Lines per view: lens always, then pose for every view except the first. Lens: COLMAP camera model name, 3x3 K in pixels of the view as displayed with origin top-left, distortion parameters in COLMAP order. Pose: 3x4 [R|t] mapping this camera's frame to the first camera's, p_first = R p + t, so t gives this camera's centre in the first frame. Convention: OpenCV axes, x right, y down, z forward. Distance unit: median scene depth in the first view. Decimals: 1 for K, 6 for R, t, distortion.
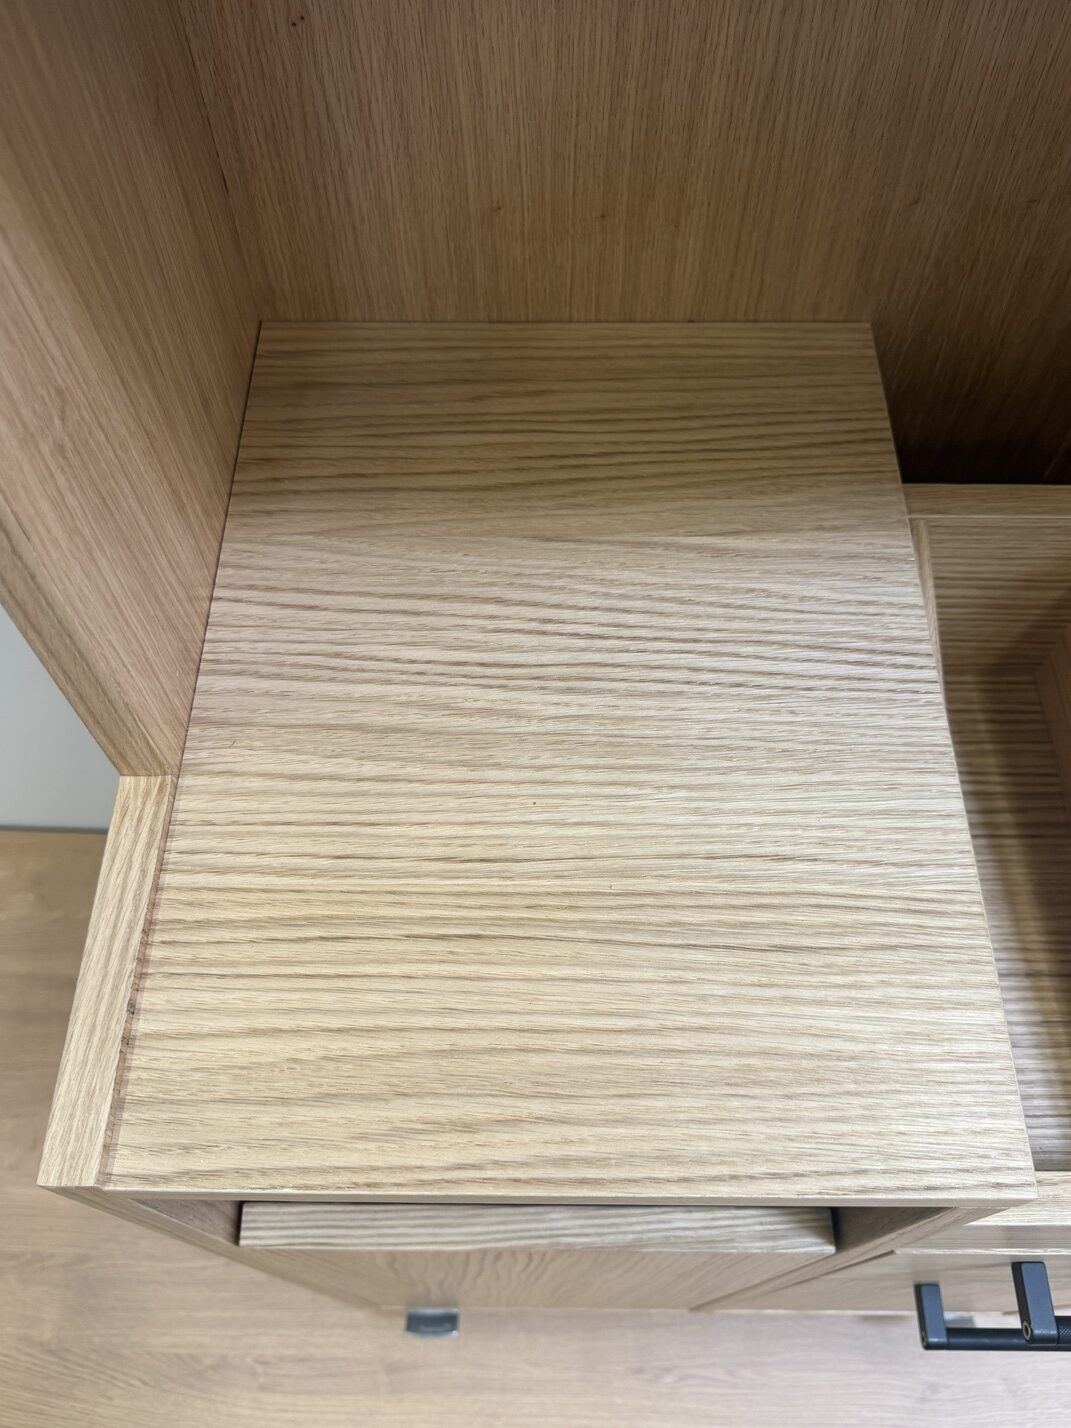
lens RADIAL K [[1139.2, 0, 526.8], [0, 1139.2, 713.5], [0, 0, 1]] dist [0.083815, -0.179063]
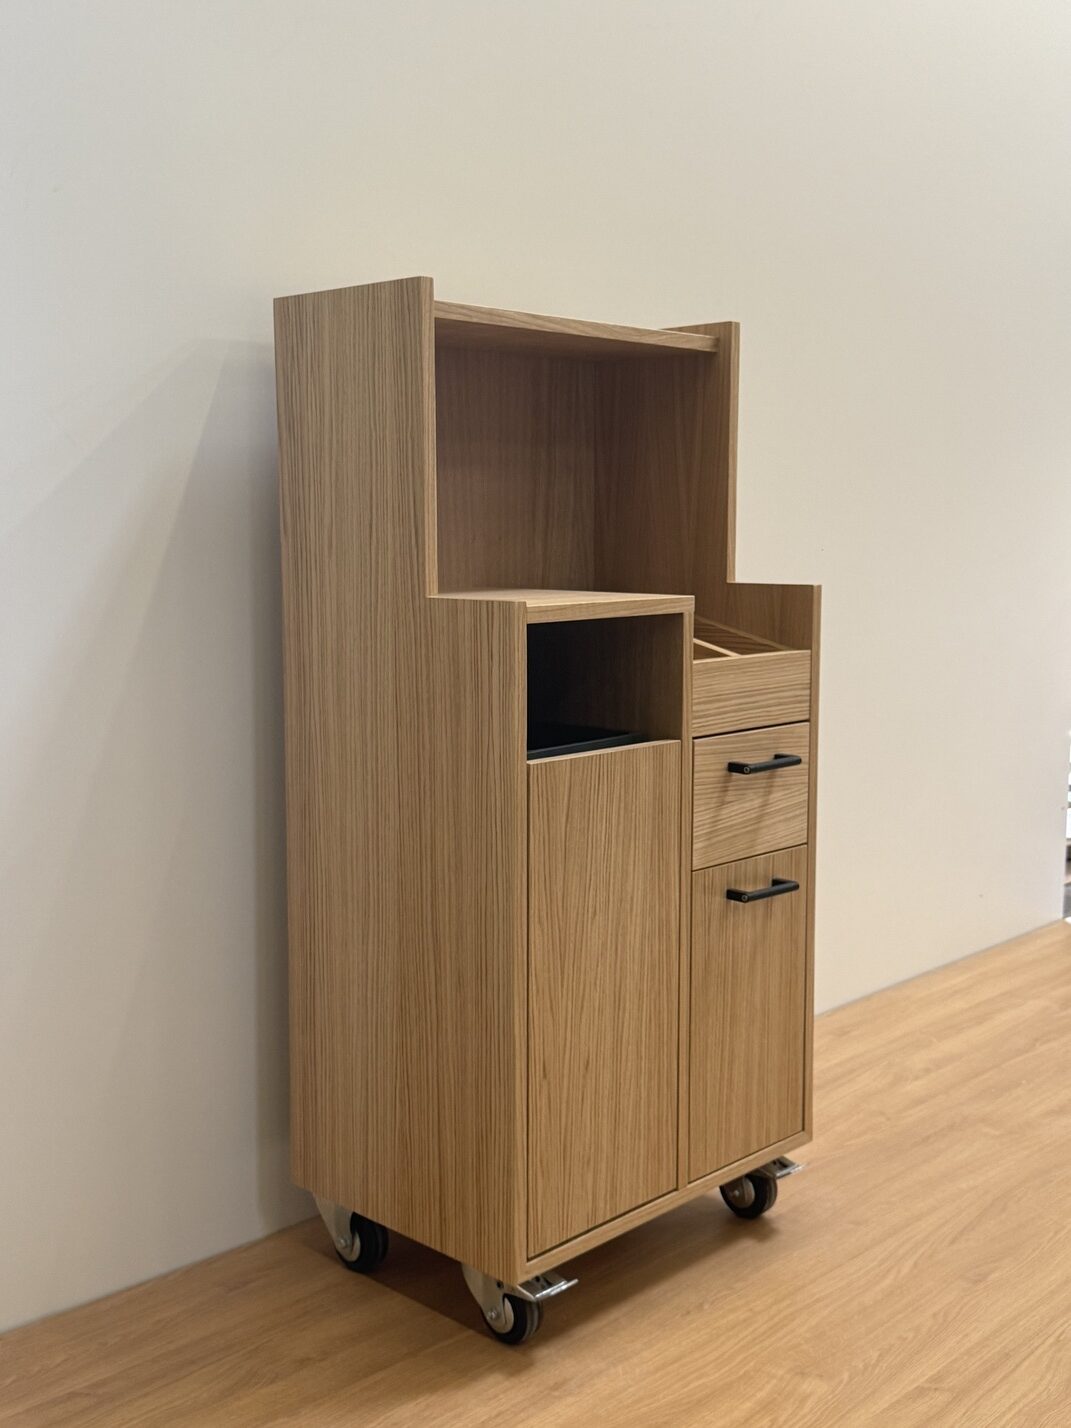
lens RADIAL K [[1571.9, 0, 535.5], [0, 1571.9, 714.0], [0, 0, 1]] dist [0.133997, 0.000999]
pose [[0.686630, -0.082161, 0.722350, -2.983281], [0.627866, 0.567912, -0.532223, 2.463516], [-0.366503, 0.818978, 0.441532, -0.655924]]
